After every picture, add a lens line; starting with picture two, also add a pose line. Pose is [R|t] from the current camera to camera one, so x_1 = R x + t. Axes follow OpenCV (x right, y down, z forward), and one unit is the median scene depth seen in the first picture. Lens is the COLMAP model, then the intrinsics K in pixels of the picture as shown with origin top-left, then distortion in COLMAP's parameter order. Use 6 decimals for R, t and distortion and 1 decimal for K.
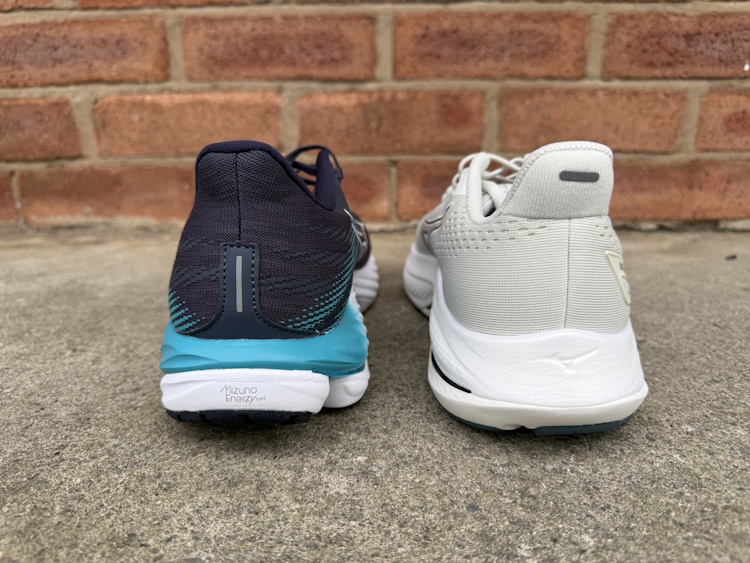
lens RADIAL K [[556.2, 0, 373.9], [0, 556.2, 286.0], [0, 0, 1]] dist [-0.012102, -0.007620]
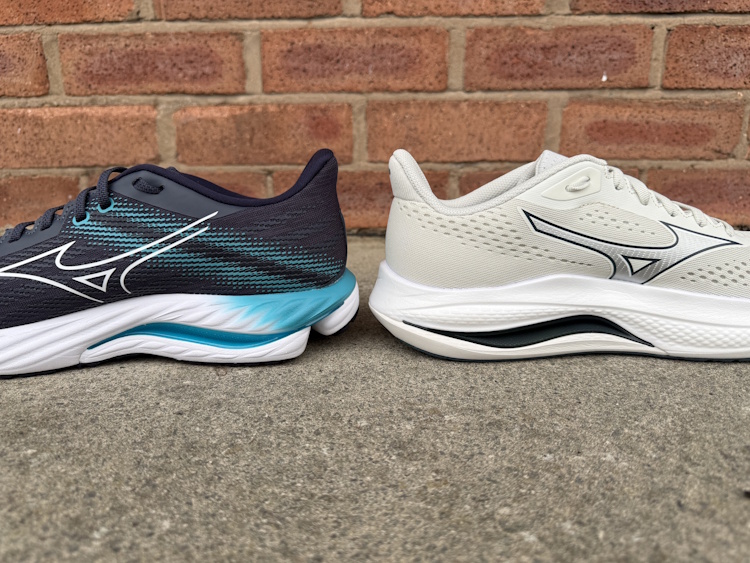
lens RADIAL K [[556.2, 0, 374.9], [0, 556.2, 281.8], [0, 0, 1]] dist [-0.012102, -0.007620]
pose [[0.999975, -0.005623, 0.004298, 0.239251], [0.005710, 0.999773, -0.020530, 0.003014], [-0.004181, 0.020554, 0.999780, -0.027700]]
